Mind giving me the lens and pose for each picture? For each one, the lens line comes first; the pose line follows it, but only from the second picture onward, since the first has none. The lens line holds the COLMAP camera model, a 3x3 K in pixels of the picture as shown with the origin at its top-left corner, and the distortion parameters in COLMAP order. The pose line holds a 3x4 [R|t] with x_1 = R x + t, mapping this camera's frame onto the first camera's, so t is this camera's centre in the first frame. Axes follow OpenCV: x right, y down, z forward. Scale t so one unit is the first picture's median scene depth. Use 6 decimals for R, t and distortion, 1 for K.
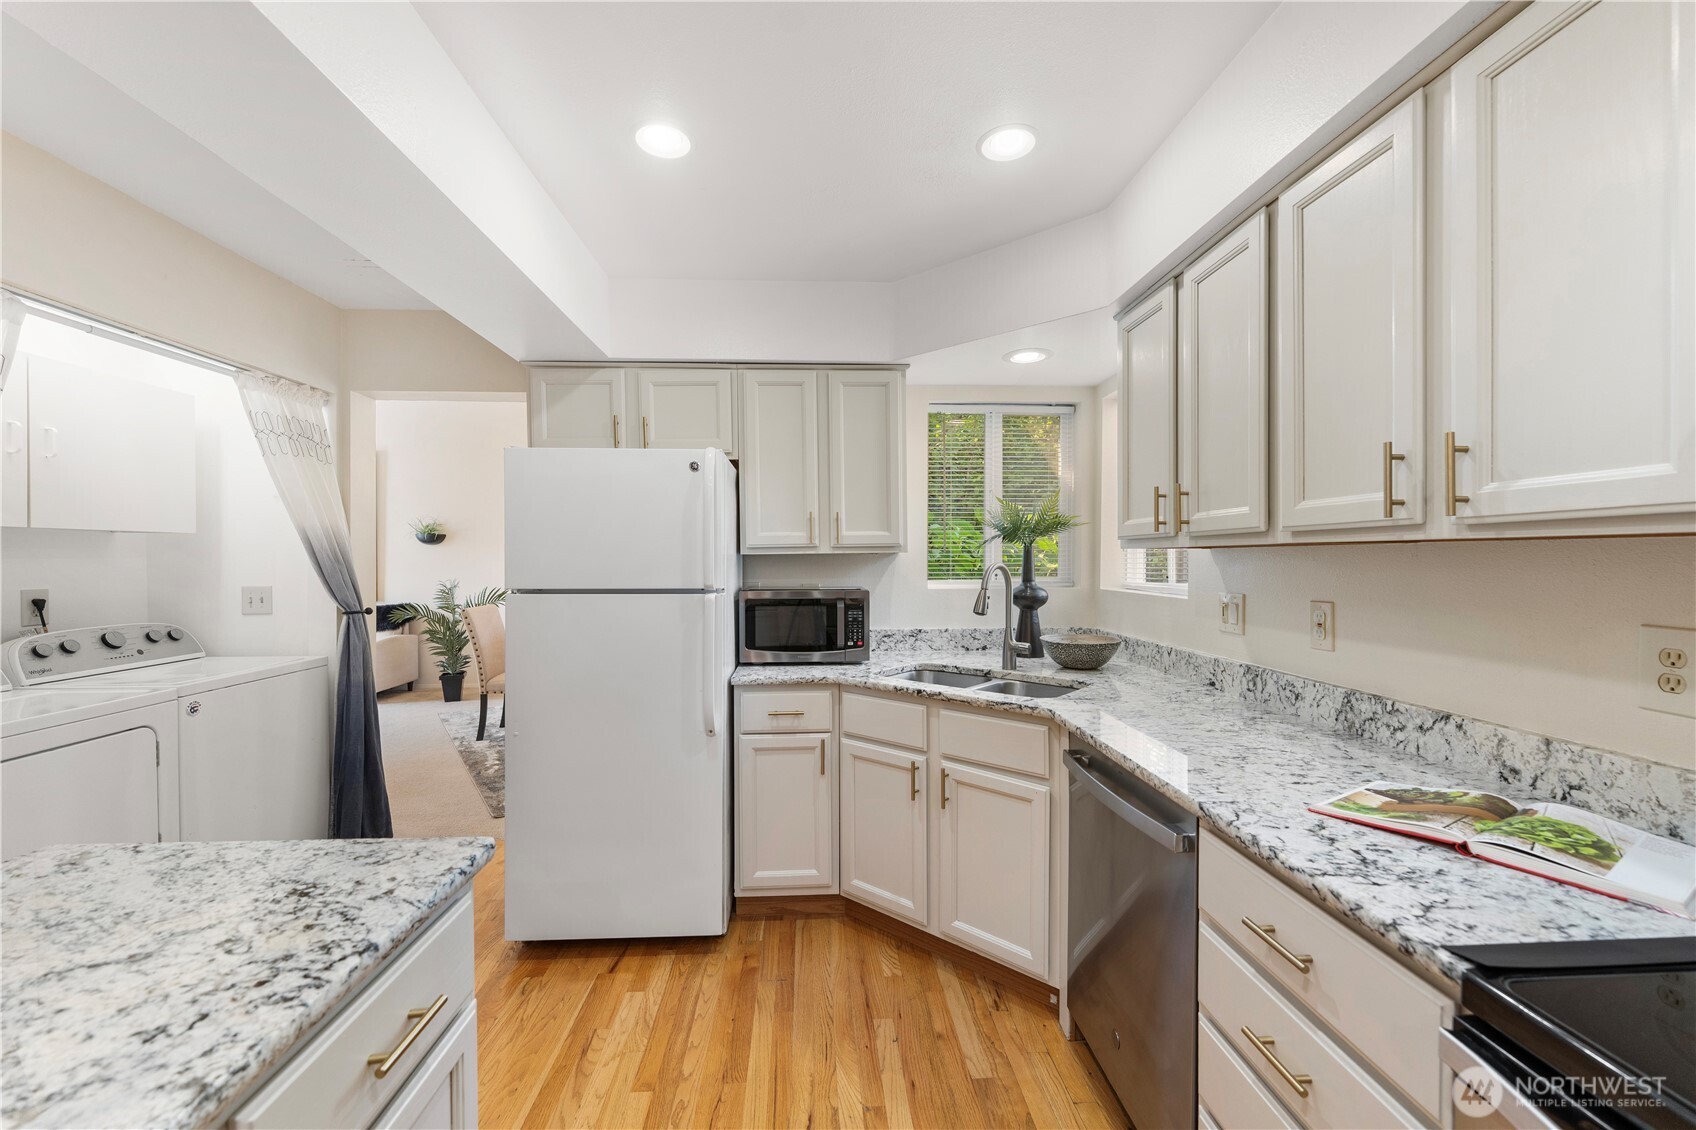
lens RADIAL K [[686.3, 0, 841.4], [0, 686.3, 564.6], [0, 0, 1]] dist [-0.000316, 0.000213]
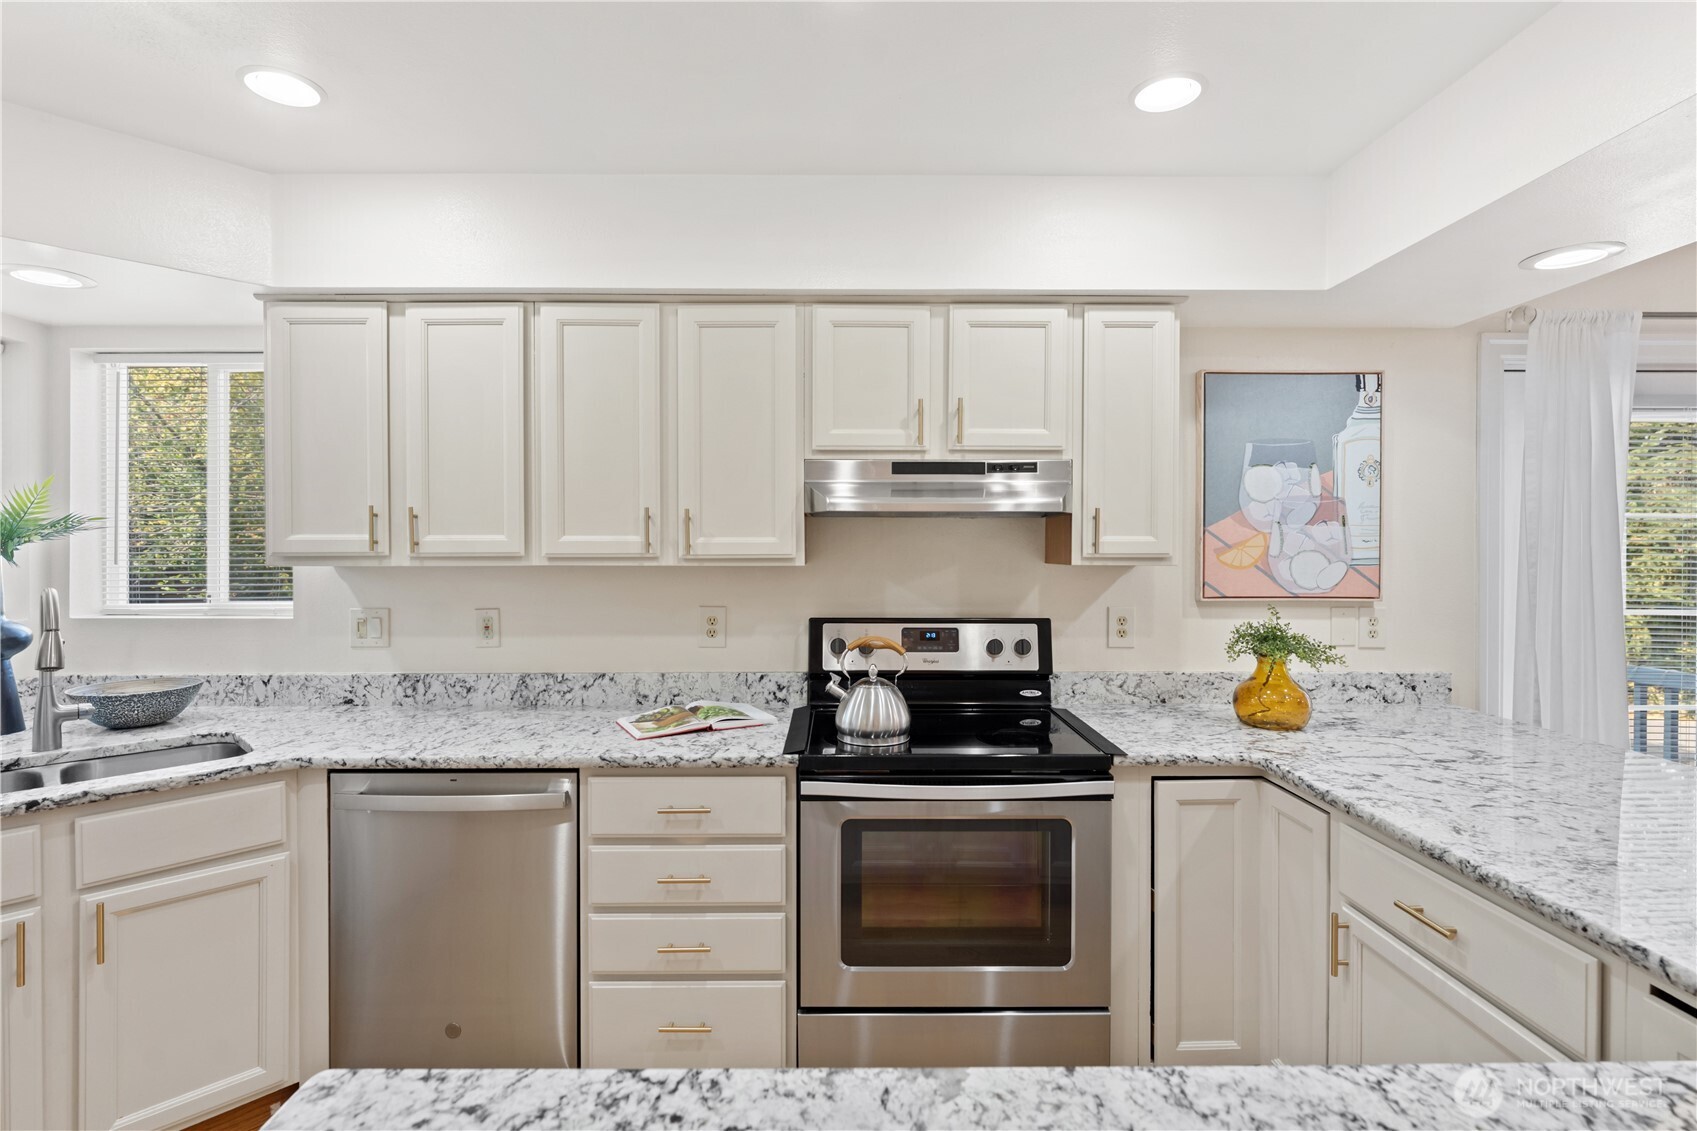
lens RADIAL K [[810.1, 0, 845.4], [0, 810.1, 554.8], [0, 0, 1]] dist [-0.004232, 0.001994]
pose [[0.036591, -0.006731, 0.999308, -0.499478], [0.011983, 0.999908, 0.006296, -0.030908], [-0.999258, 0.011745, 0.036668, 0.197187]]
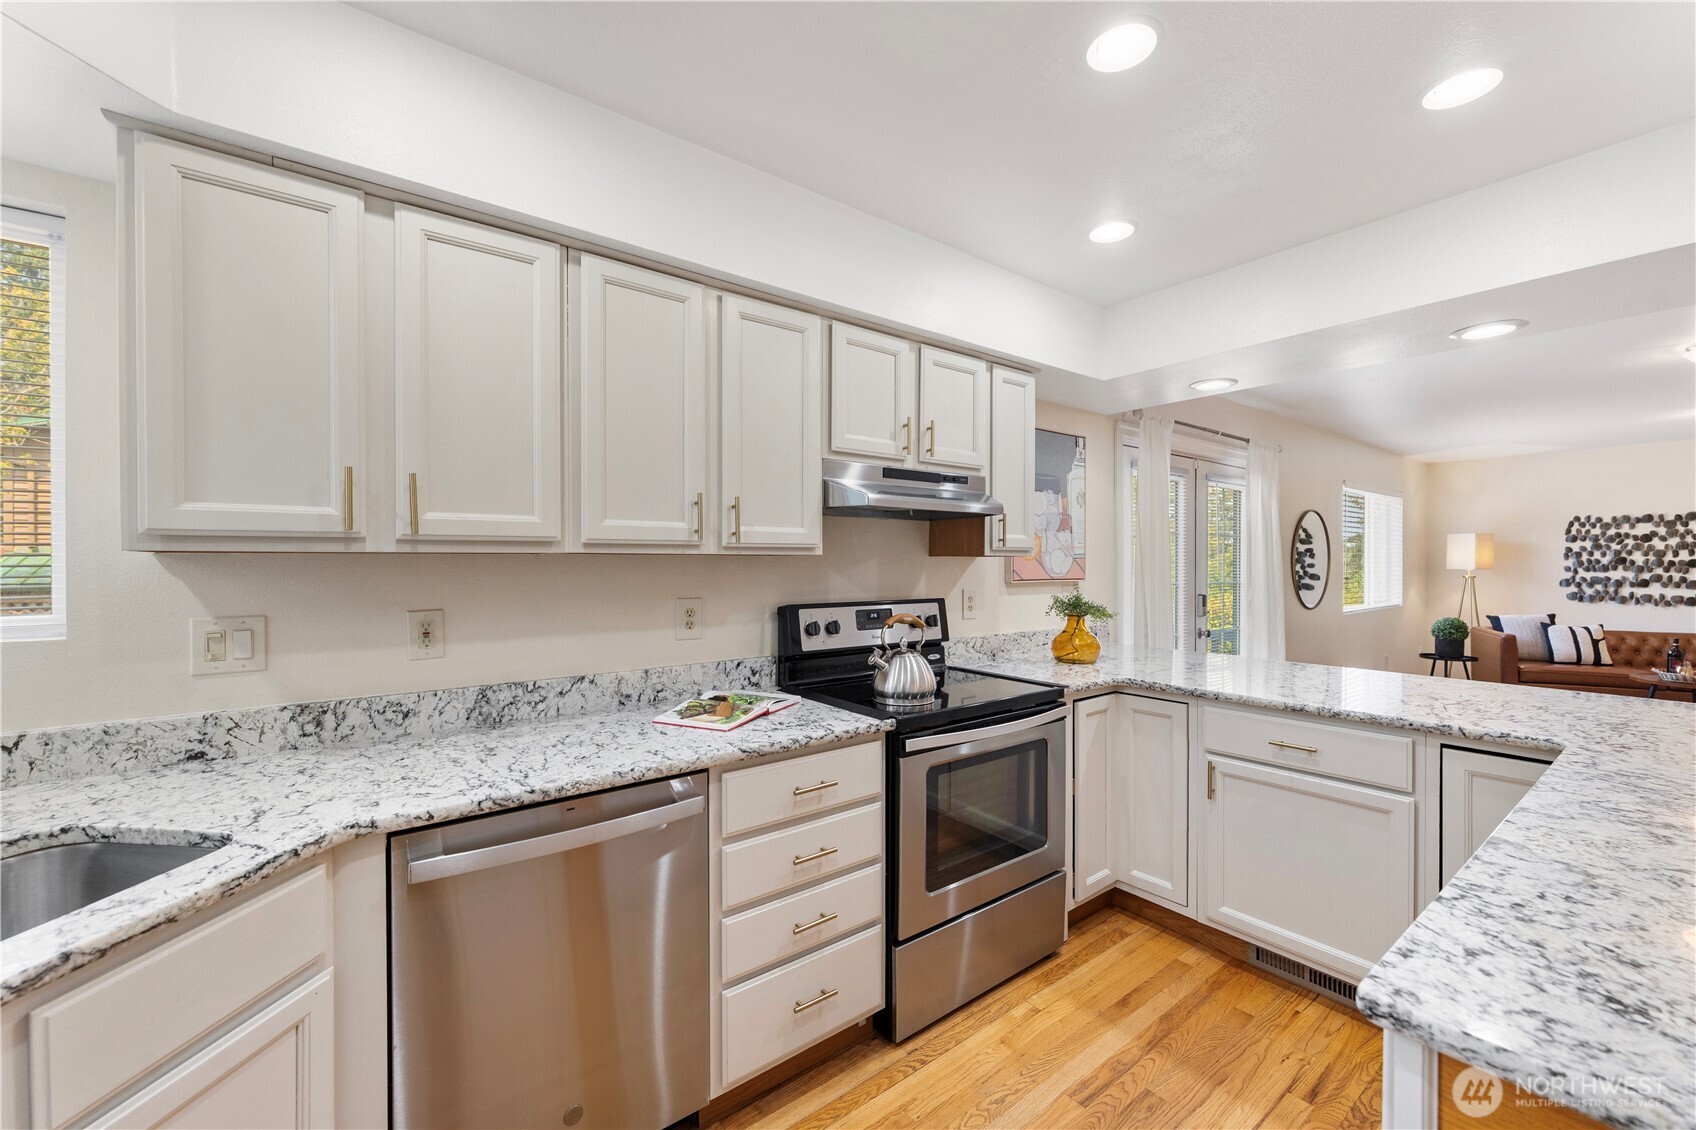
lens RADIAL K [[686.3, 0, 846.4], [0, 686.3, 563.9], [0, 0, 1]] dist [-0.000316, 0.000213]
pose [[-0.578150, 0.002842, 0.815926, -0.309000], [0.013191, 0.999896, 0.005865, -0.007530], [-0.815824, 0.014154, -0.578127, 0.721345]]
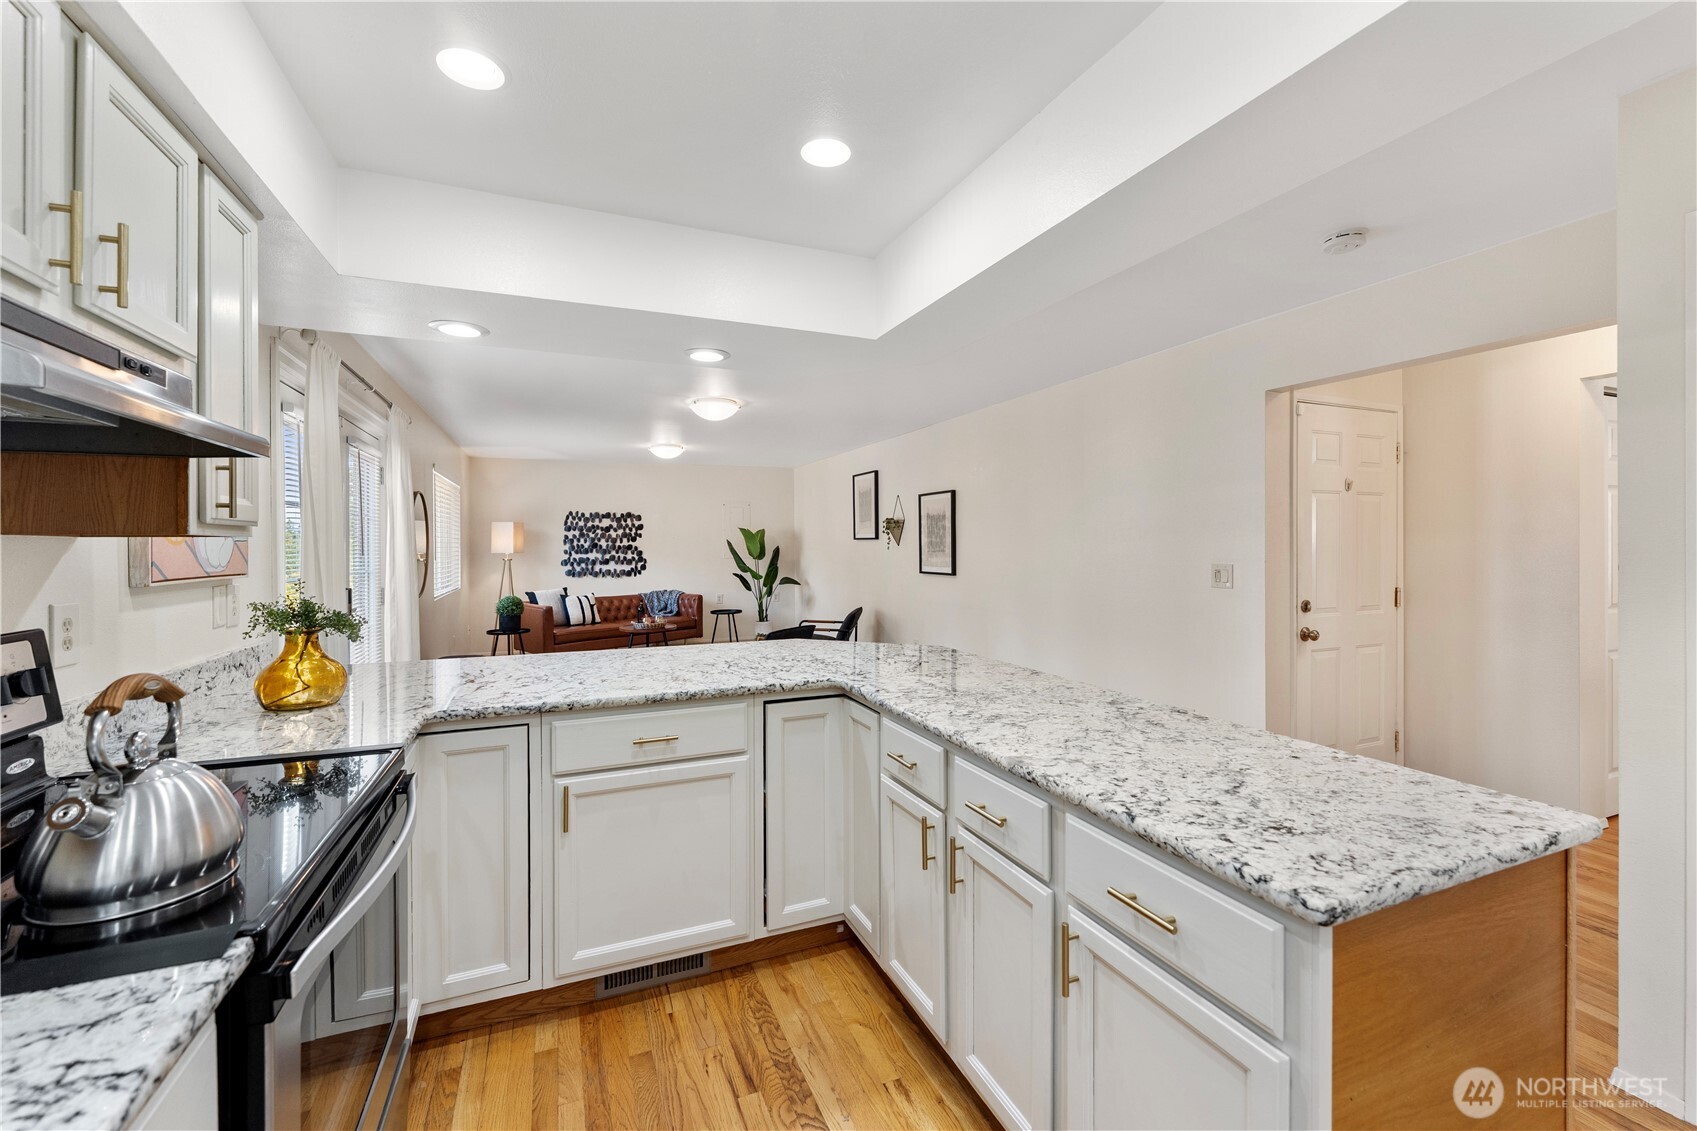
lens RADIAL K [[686.7, 0, 847.2], [0, 686.7, 544.7], [0, 0, 1]] dist [-0.000316, 0.000213]
pose [[-0.937264, 0.006274, -0.348564, 0.108508], [0.002364, 0.999929, 0.011641, -0.008331], [0.348612, 0.010086, -0.937213, 0.625005]]
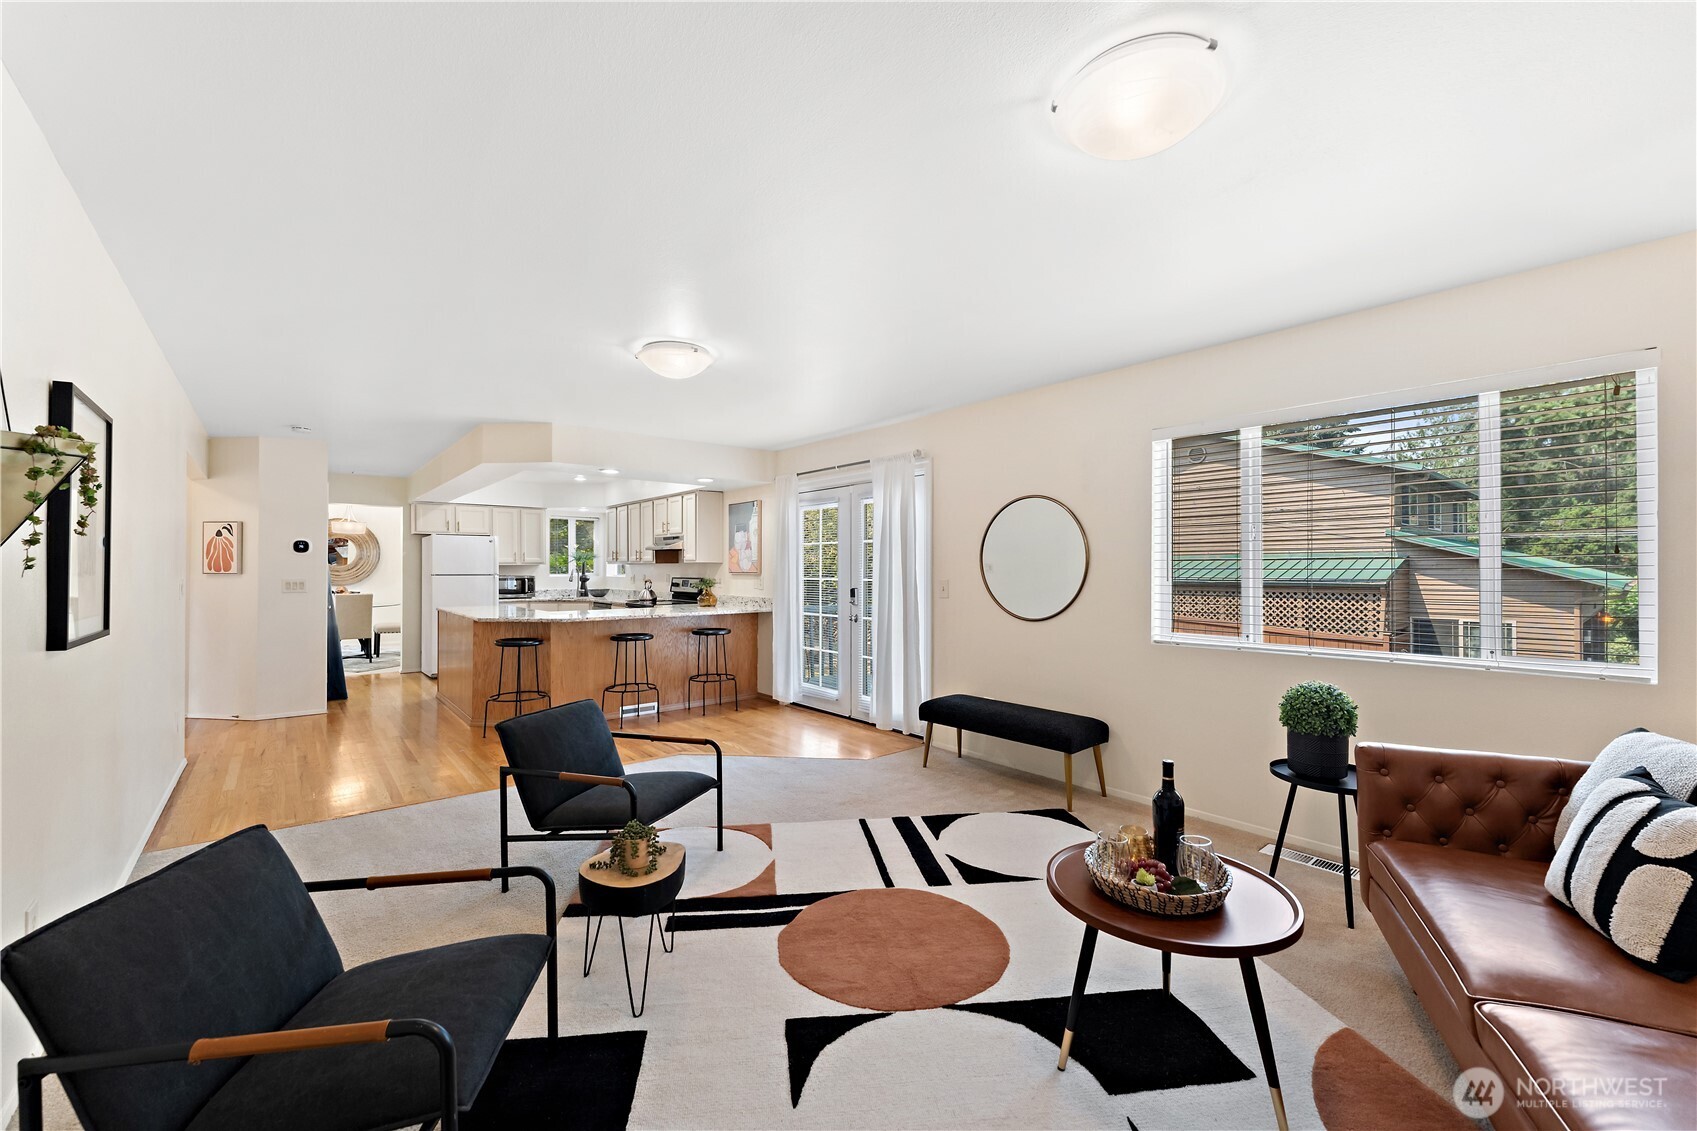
lens RADIAL K [[679.8, 0, 844.0], [0, 679.8, 564.5], [0, 0, 1]] dist [-0.004062, -0.000053]
pose [[0.800997, 0.007492, 0.598622, -0.762447], [0.004457, 0.999819, -0.018477, 0.051794], [-0.598652, 0.017468, 0.800819, -2.644994]]
